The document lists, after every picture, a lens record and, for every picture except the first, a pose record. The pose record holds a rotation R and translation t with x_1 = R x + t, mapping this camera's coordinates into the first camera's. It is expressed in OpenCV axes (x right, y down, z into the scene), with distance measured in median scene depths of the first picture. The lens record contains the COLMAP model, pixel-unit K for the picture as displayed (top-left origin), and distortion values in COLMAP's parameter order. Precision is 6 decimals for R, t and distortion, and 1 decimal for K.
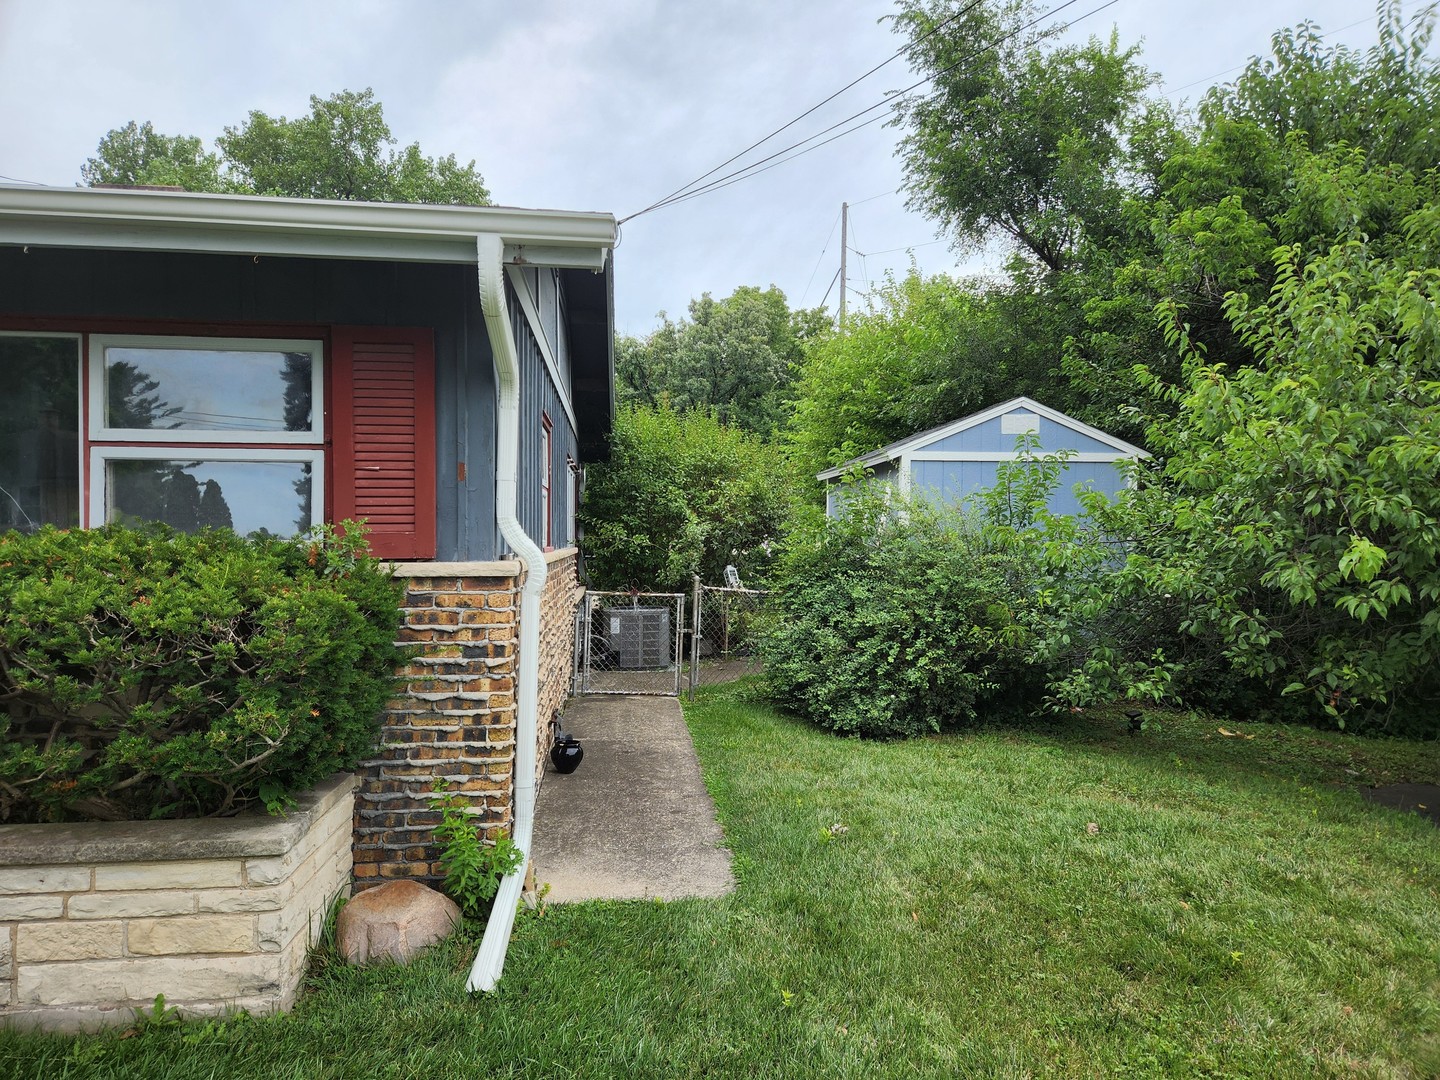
lens RADIAL K [[961.5, 0, 721.8], [0, 961.5, 551.9], [0, 0, 1]] dist [0.074642, -0.062489]
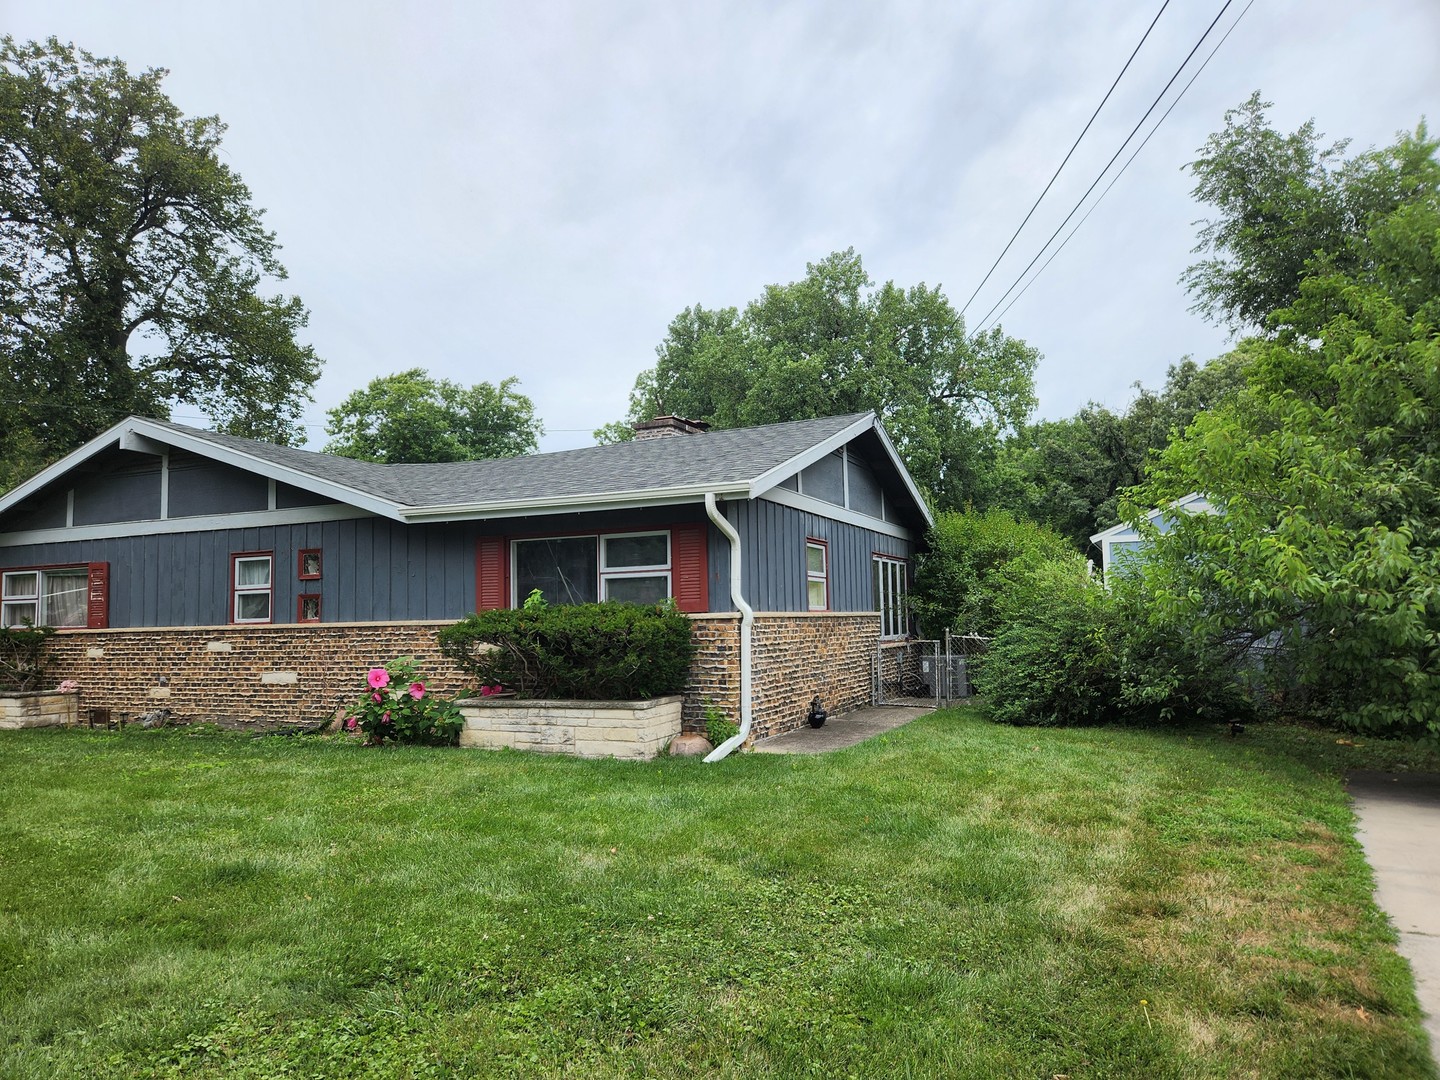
lens RADIAL K [[961.5, 0, 708.0], [0, 961.5, 550.3], [0, 0, 1]] dist [0.074642, -0.062489]
pose [[0.856188, -0.059484, -0.513229, 0.994133], [0.016805, 0.996031, -0.087407, 0.065728], [0.516392, 0.066212, 0.853789, -1.146053]]
